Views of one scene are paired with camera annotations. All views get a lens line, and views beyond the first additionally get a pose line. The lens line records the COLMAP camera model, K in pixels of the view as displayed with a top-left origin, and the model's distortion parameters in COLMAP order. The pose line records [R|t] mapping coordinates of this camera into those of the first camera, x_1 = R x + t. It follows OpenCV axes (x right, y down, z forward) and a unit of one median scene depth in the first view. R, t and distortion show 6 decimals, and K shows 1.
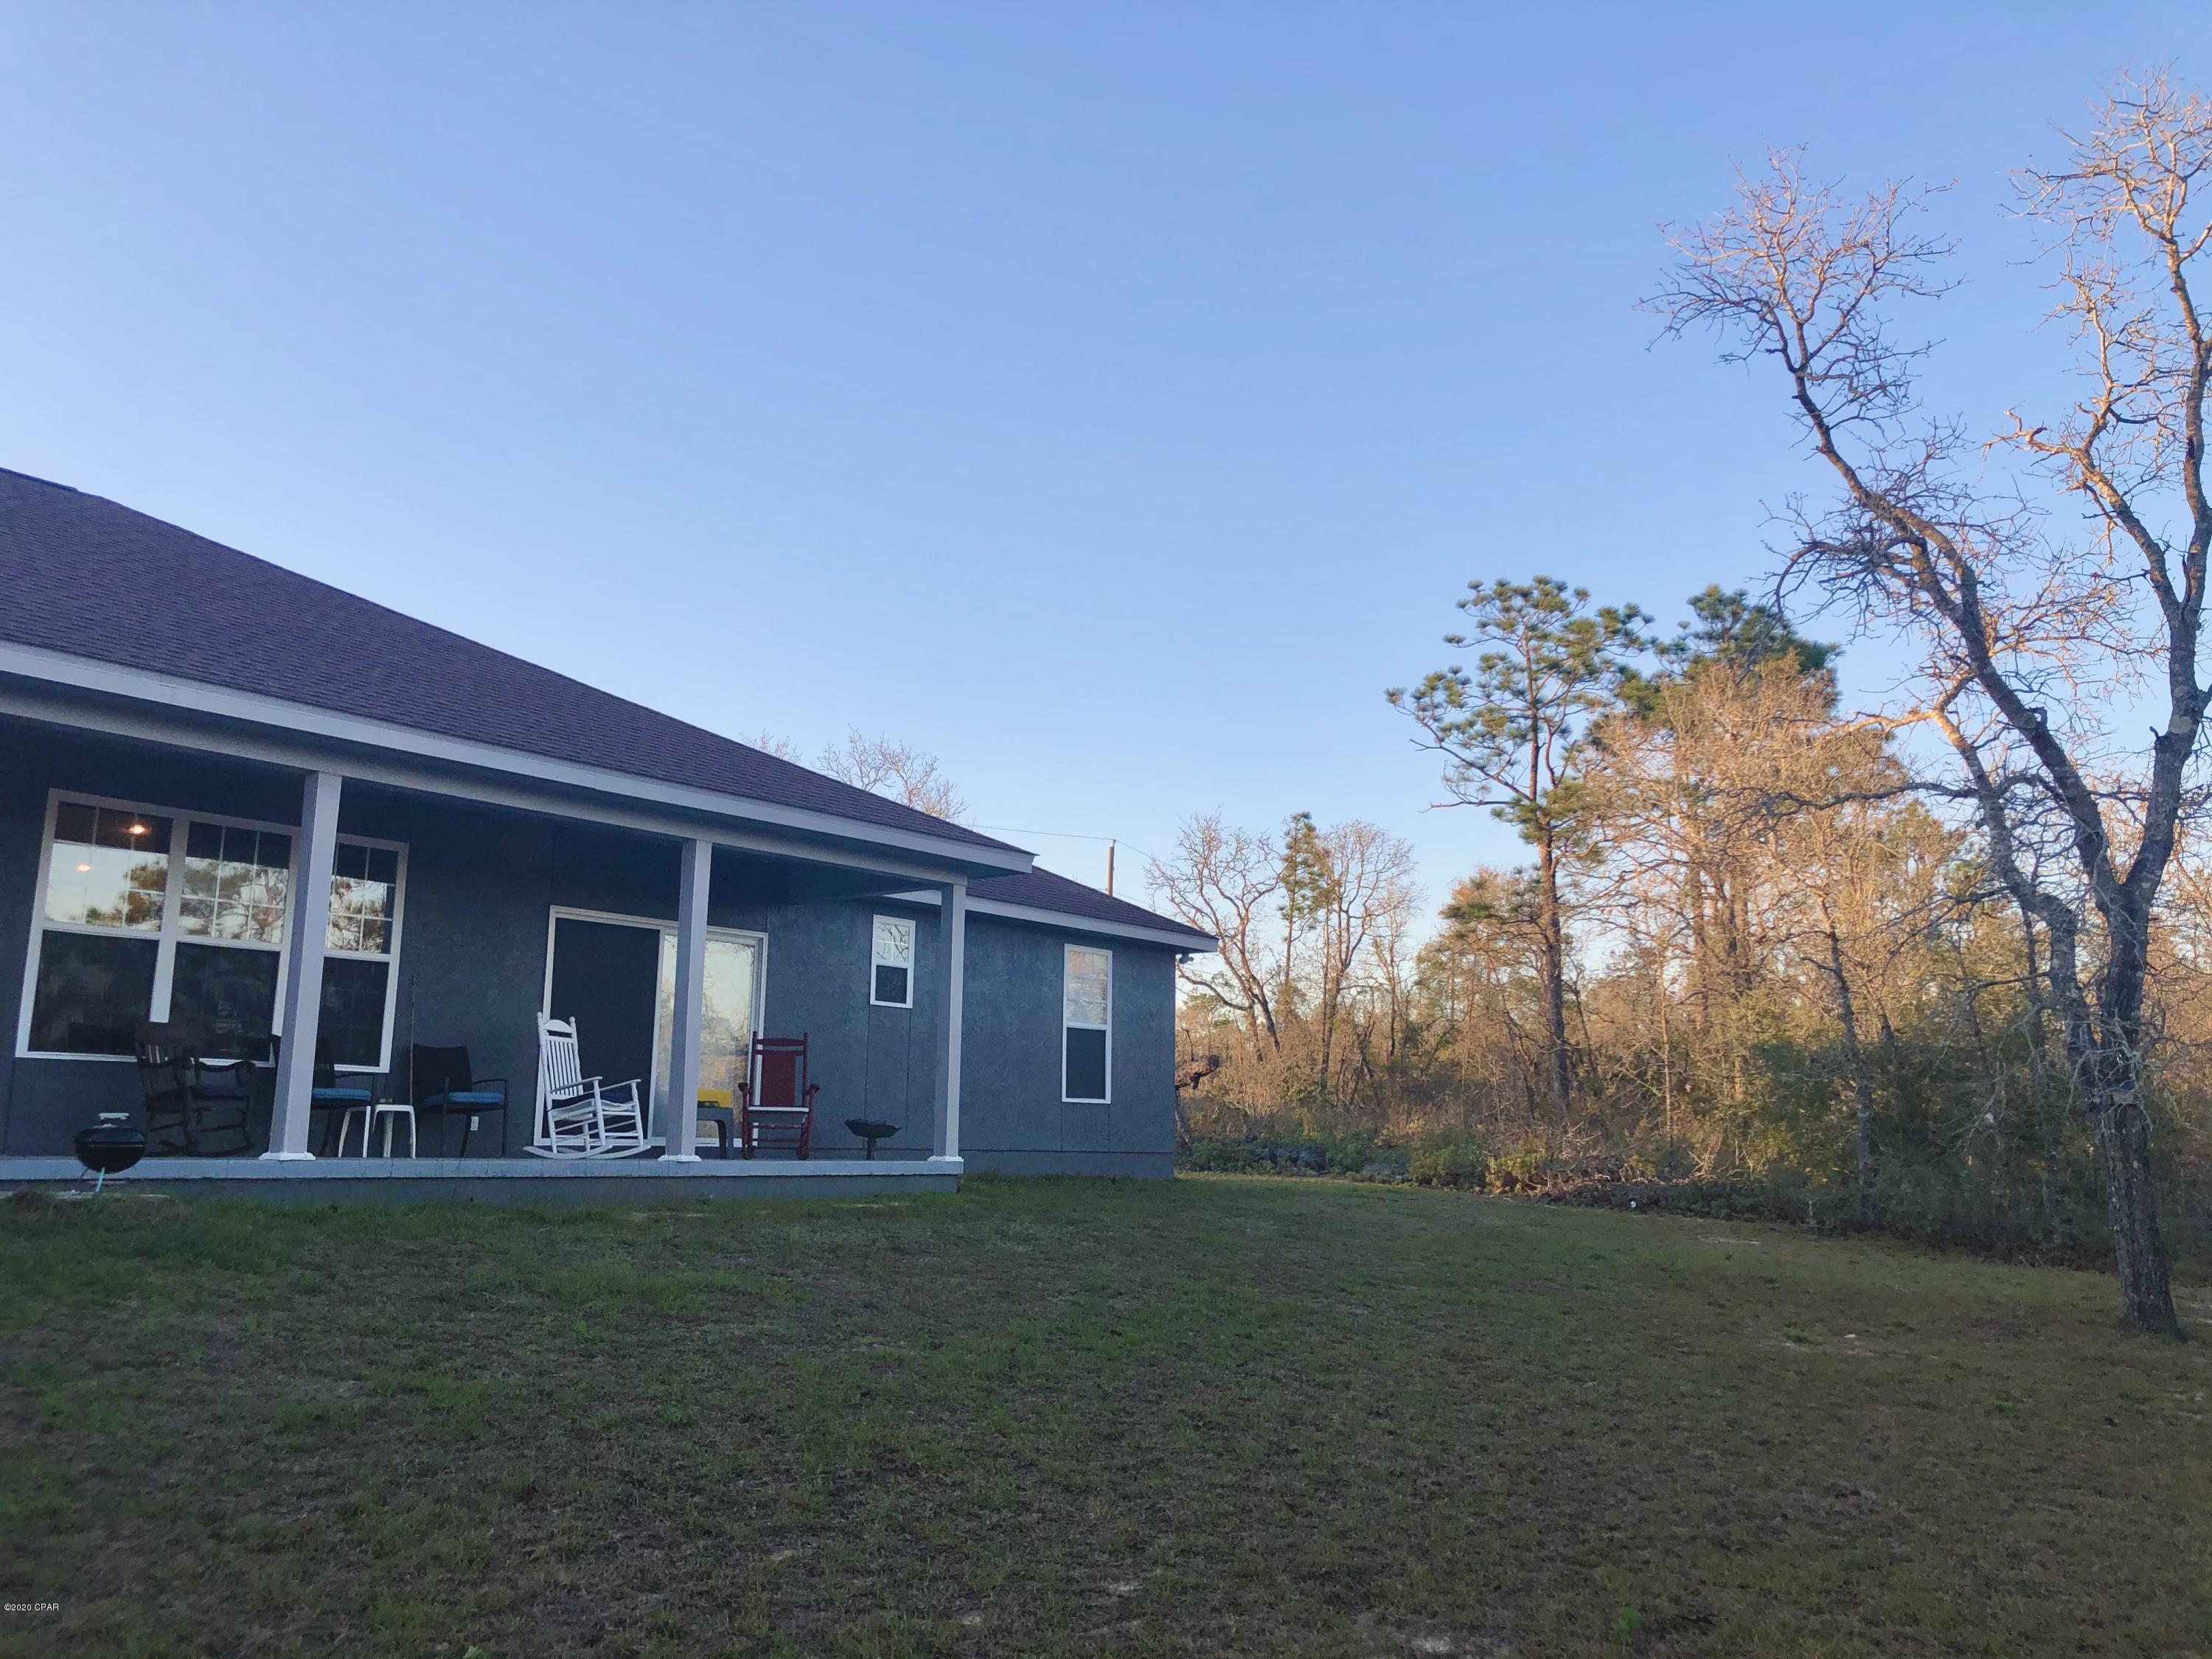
lens RADIAL K [[1775.3, 0, 1154.3], [0, 1775.3, 826.3], [0, 0, 1]] dist [0.086734, -0.115540]
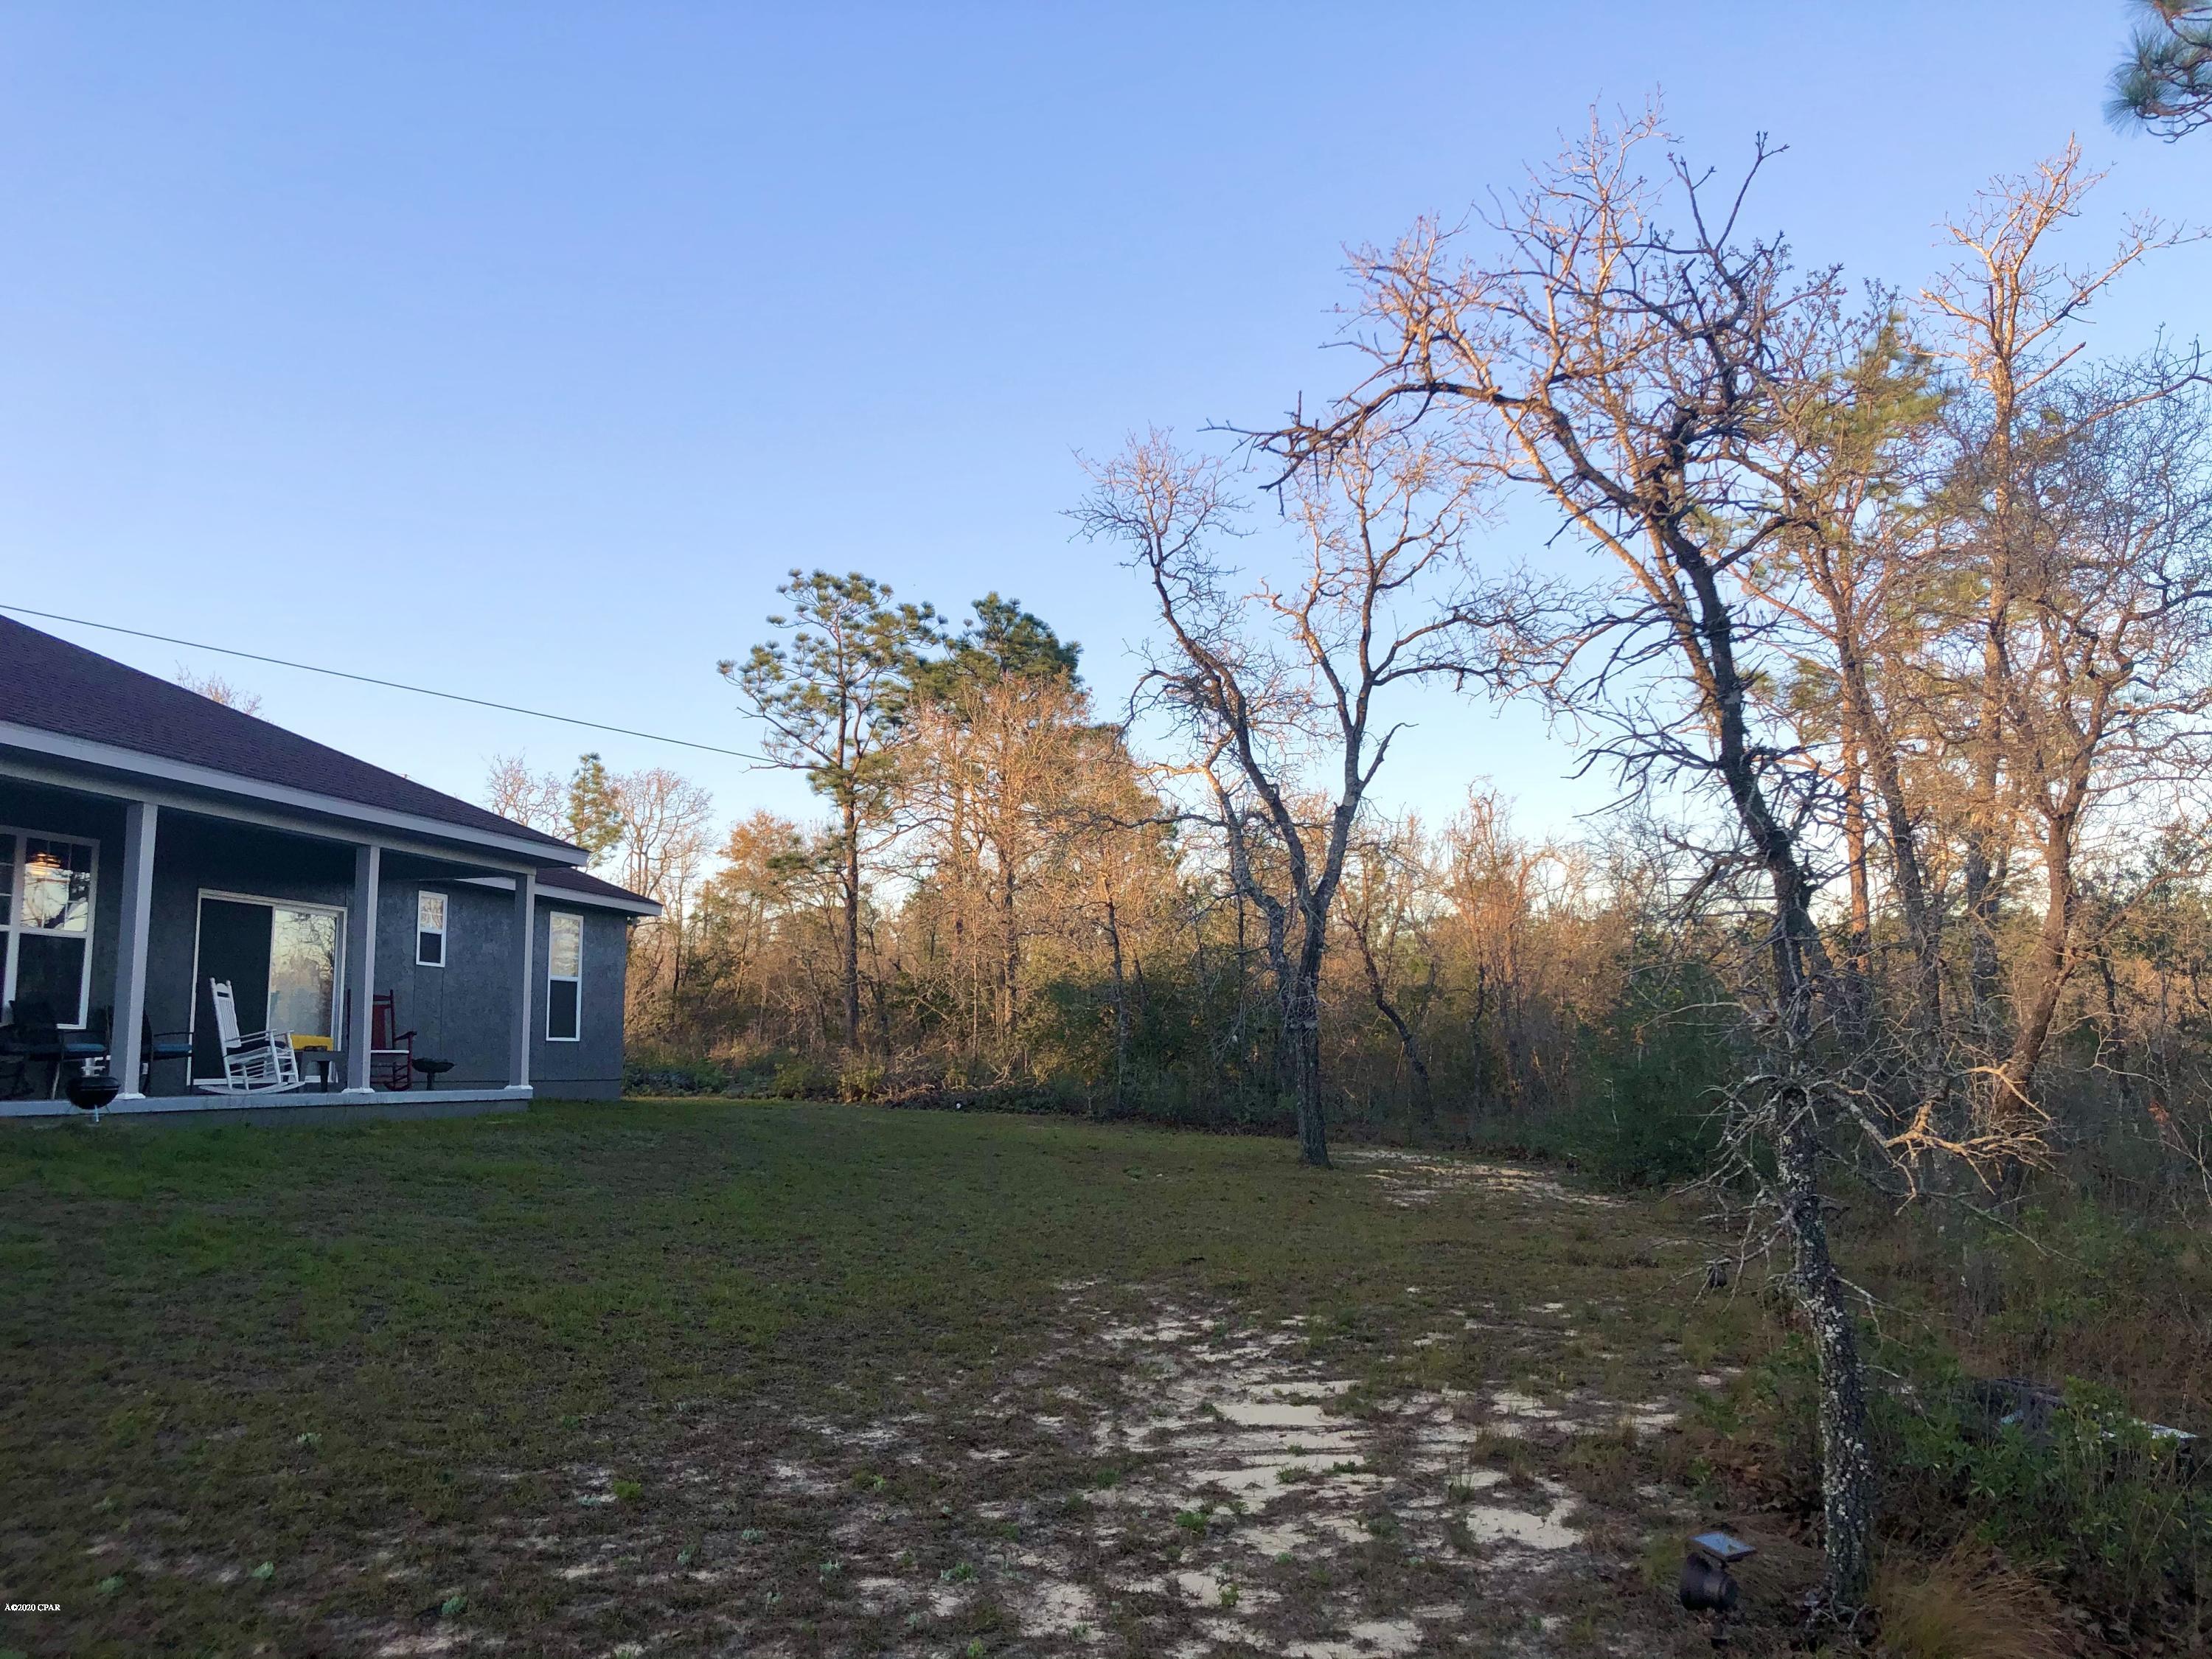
lens RADIAL K [[1775.3, 0, 1154.3], [0, 1775.3, 826.3], [0, 0, 1]] dist [0.086734, -0.115540]
pose [[0.903694, 0.033364, 0.426878, -0.170535], [-0.052495, 0.998072, 0.033124, -0.045317], [-0.424949, -0.052343, 0.903703, -0.235815]]
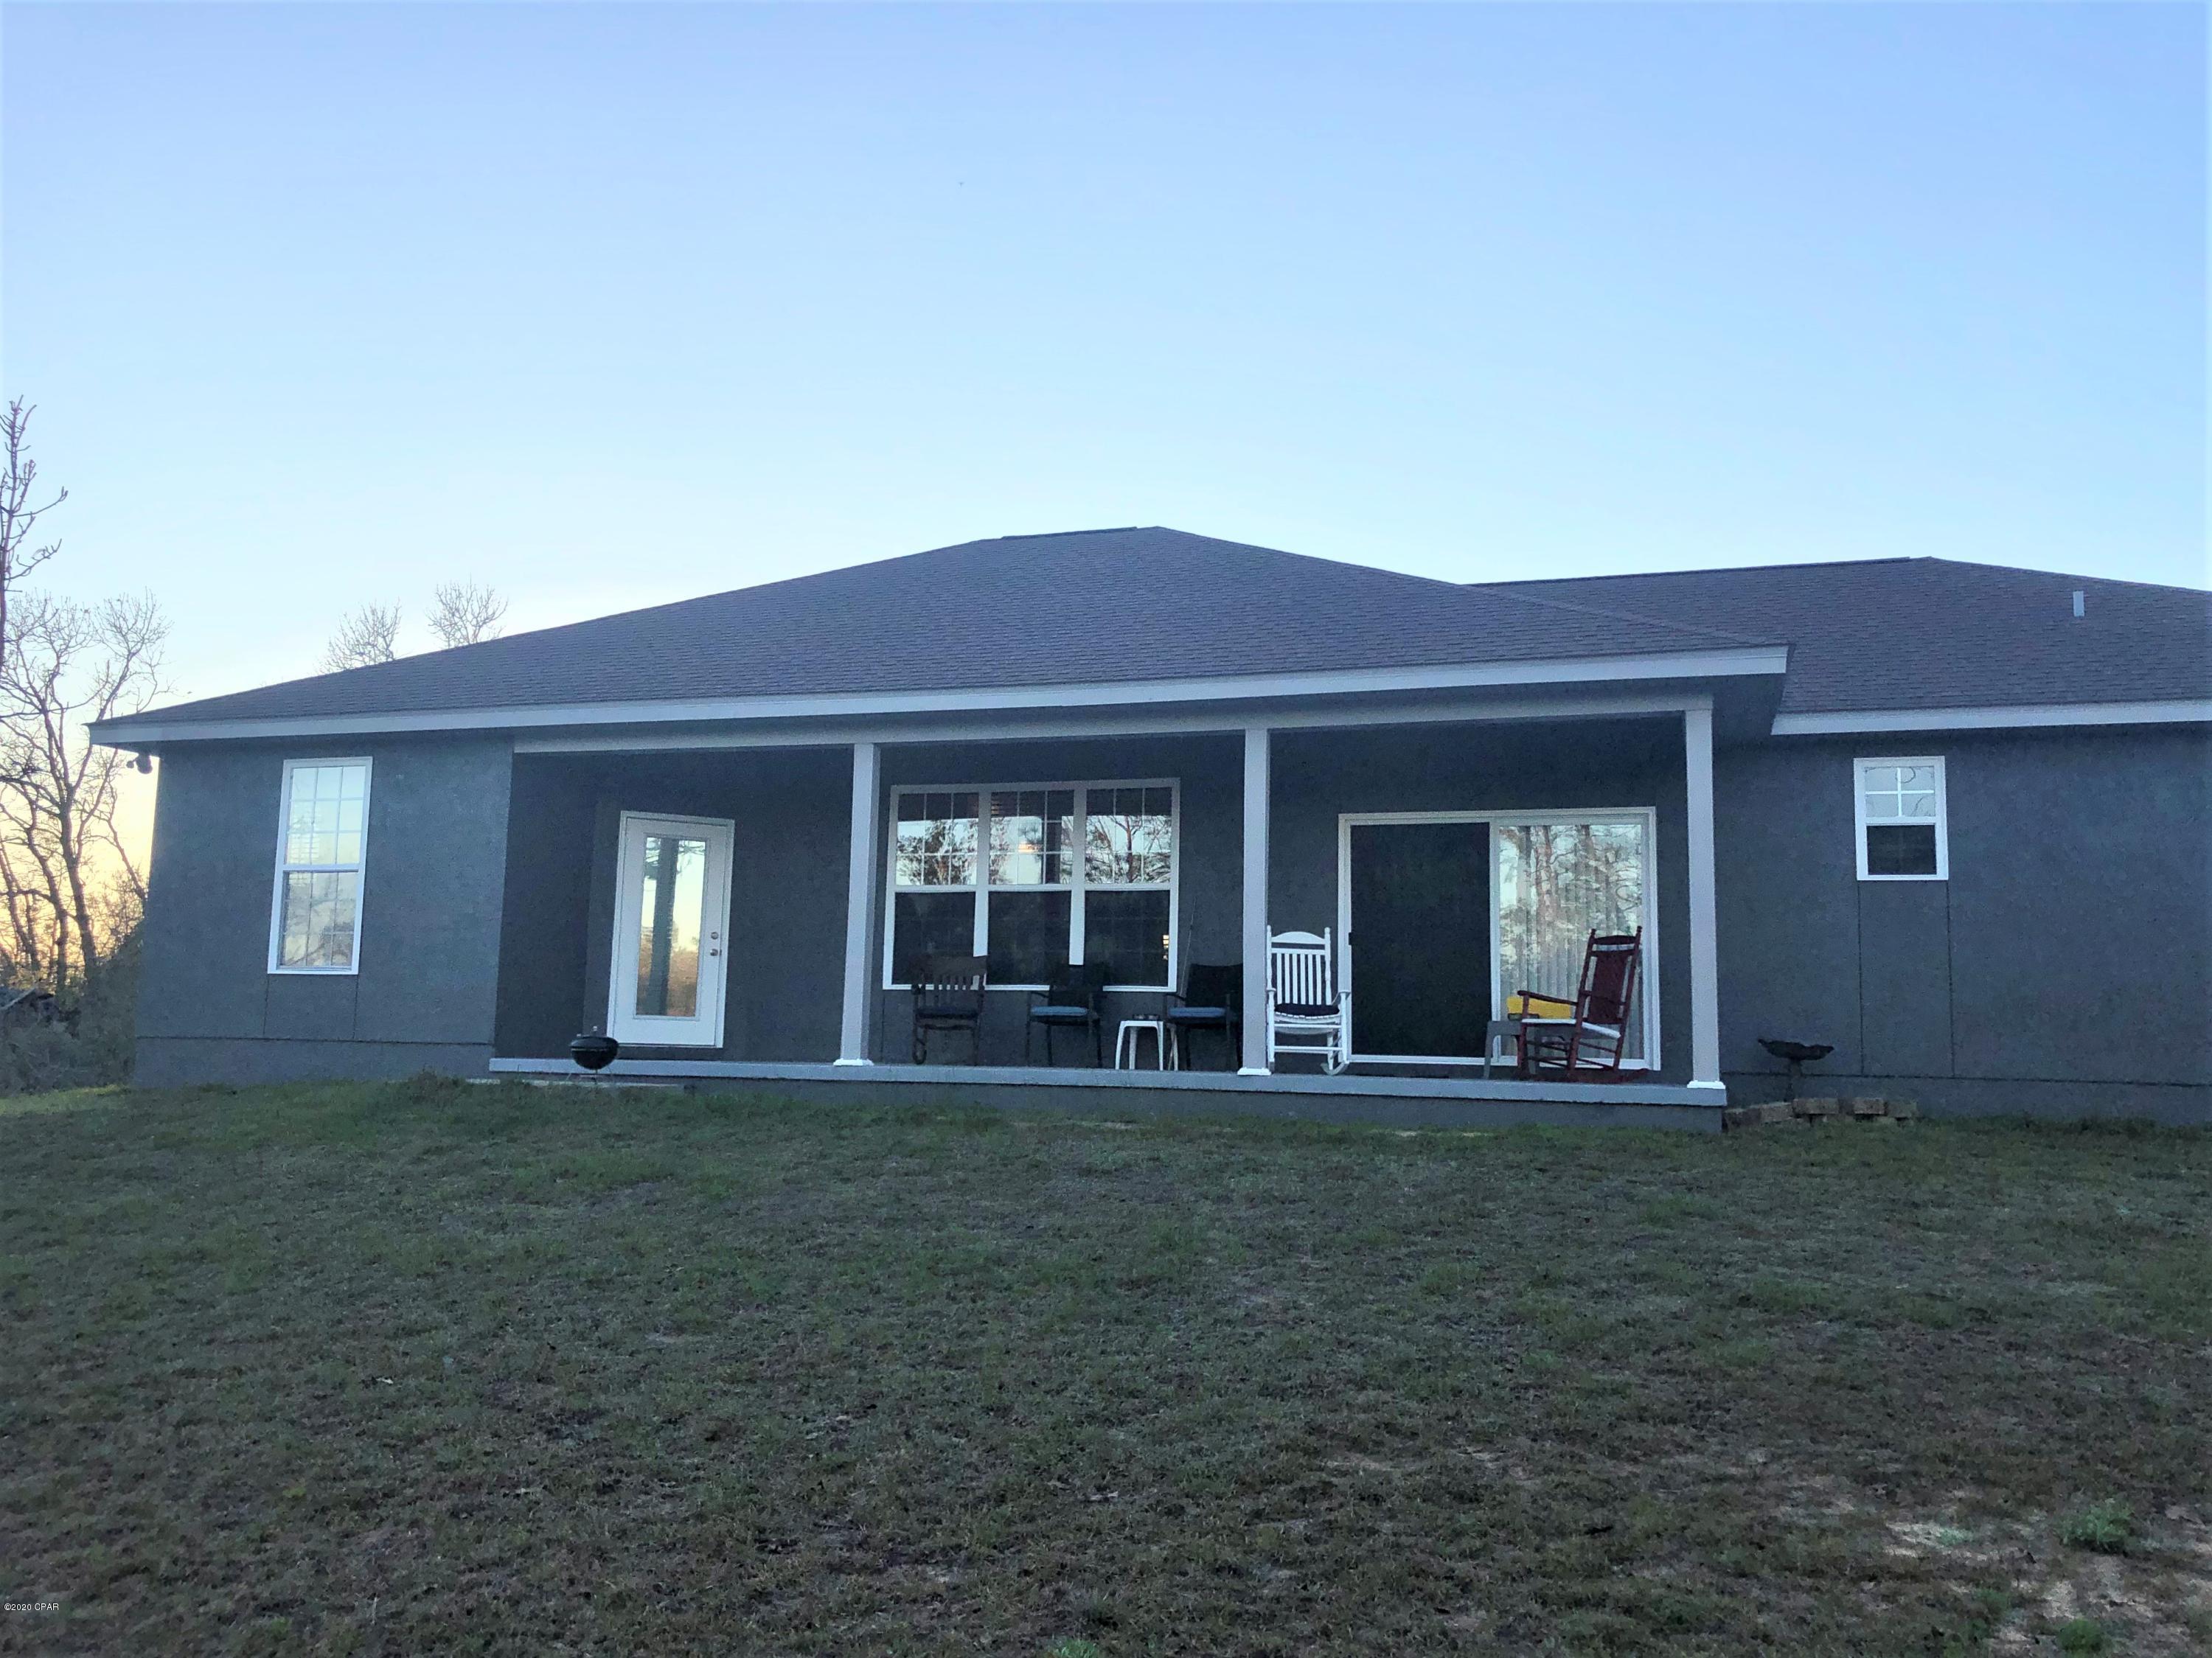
lens RADIAL K [[1775.2, 0, 1154.3], [0, 1775.2, 825.8], [0, 0, 1]] dist [0.086734, -0.115540]
pose [[0.329847, -0.129056, -0.935171, 0.324881], [0.151994, 0.984948, -0.082315, 0.070625], [0.931718, -0.114989, 0.344497, 0.359009]]
